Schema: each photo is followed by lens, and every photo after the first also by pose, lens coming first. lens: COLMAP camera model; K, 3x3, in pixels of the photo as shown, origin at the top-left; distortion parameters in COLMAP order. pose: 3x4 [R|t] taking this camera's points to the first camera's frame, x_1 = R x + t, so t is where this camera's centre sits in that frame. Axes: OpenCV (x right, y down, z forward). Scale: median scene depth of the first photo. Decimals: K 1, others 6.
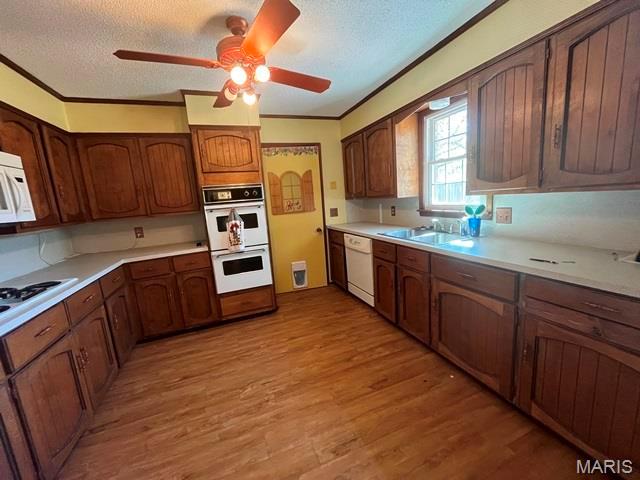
lens RADIAL K [[257.0, 0, 320.6], [0, 257.0, 241.8], [0, 0, 1]] dist [-0.001549, -0.000369]
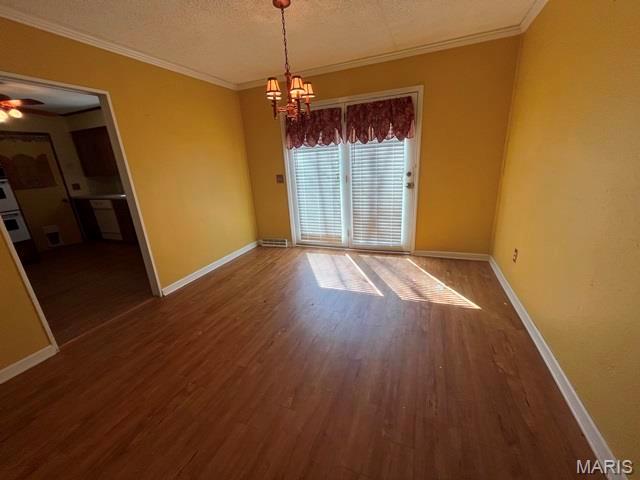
lens RADIAL K [[257.0, 0, 315.9], [0, 257.0, 240.4], [0, 0, 1]] dist [-0.001549, -0.000369]
pose [[0.687962, -0.190568, 0.700280, -0.089850], [0.131106, 0.981668, 0.138343, 0.162400], [-0.713807, -0.003363, 0.700335, -0.957710]]
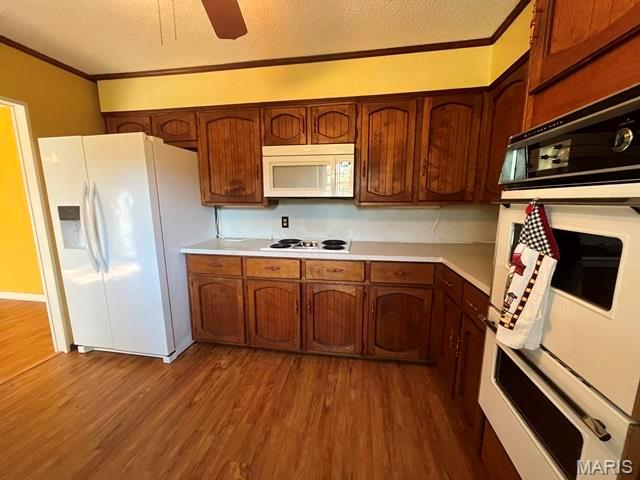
lens RADIAL K [[257.0, 0, 321.6], [0, 257.0, 241.9], [0, 0, 1]] dist [-0.001549, -0.000369]
pose [[-0.506884, 0.224872, -0.832166, 0.016326], [-0.082314, 0.948336, 0.306403, -0.126672], [0.858075, 0.223809, -0.462187, 0.744476]]
